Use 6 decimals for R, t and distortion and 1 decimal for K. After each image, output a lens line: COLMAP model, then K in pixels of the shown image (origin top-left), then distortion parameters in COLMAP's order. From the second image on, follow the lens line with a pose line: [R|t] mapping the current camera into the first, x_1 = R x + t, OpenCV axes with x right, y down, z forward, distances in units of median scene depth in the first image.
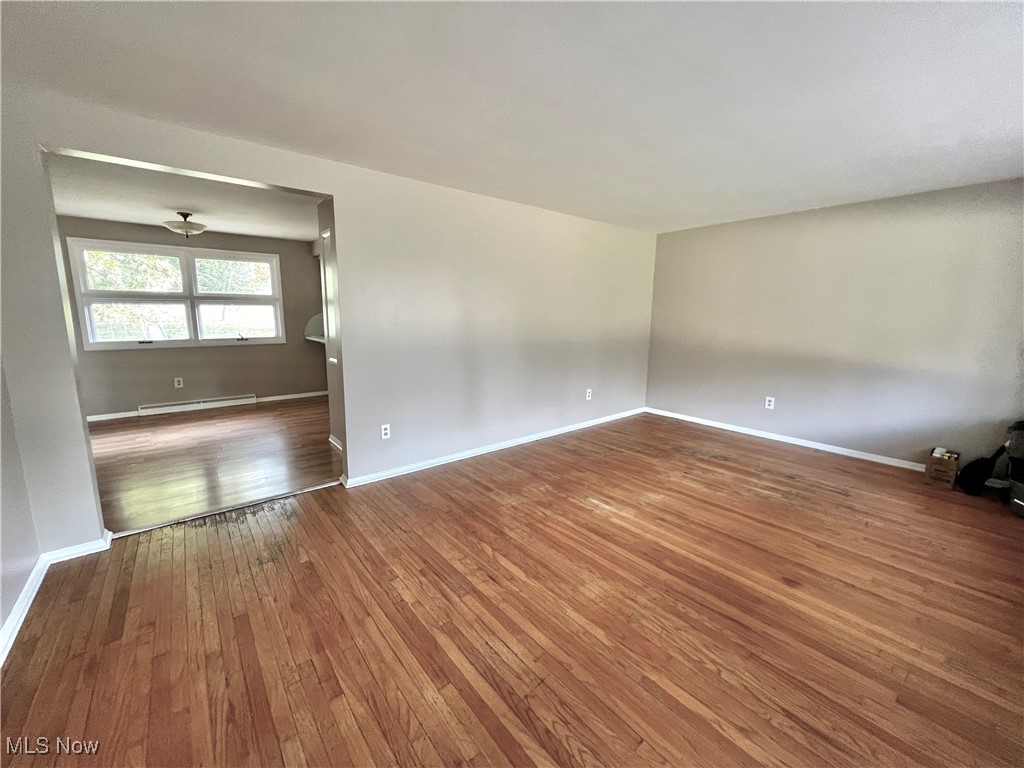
lens RADIAL K [[406.5, 0, 508.0], [0, 406.5, 383.4], [0, 0, 1]] dist [-0.012988, -0.000580]
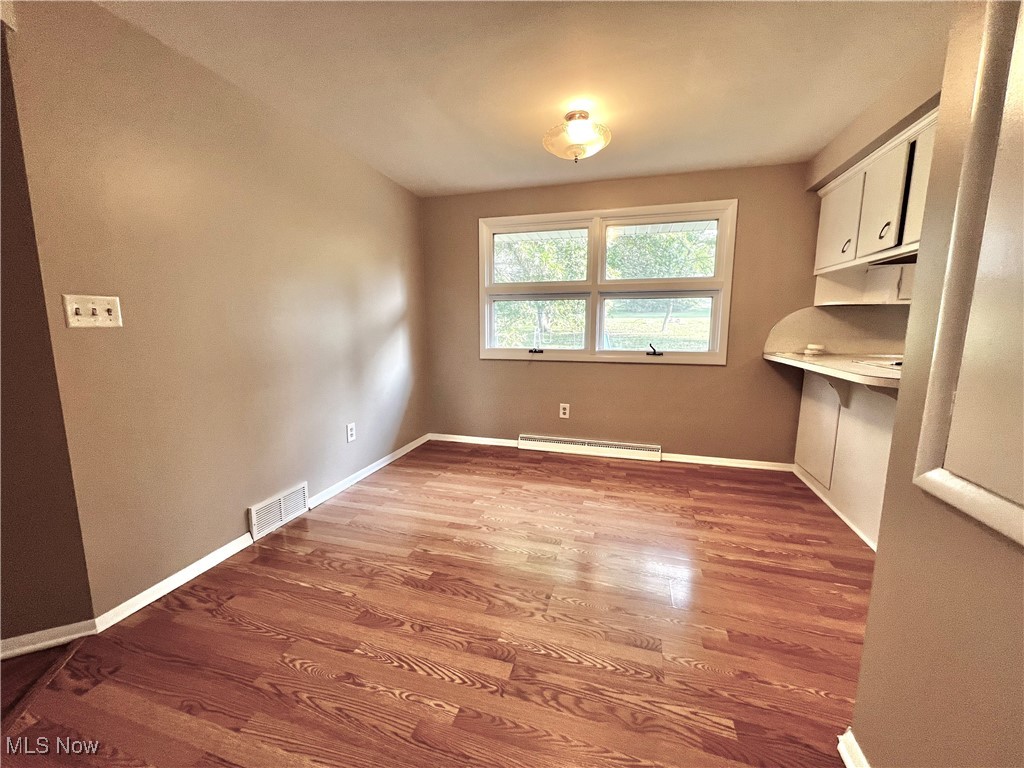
lens RADIAL K [[406.5, 0, 508.0], [0, 406.5, 385.2], [0, 0, 1]] dist [-0.012988, -0.000580]
pose [[0.557677, 0.109990, -0.822739, -0.294159], [-0.137545, 0.989724, 0.039082, -0.059591], [0.818583, 0.091369, 0.567075, 0.512905]]
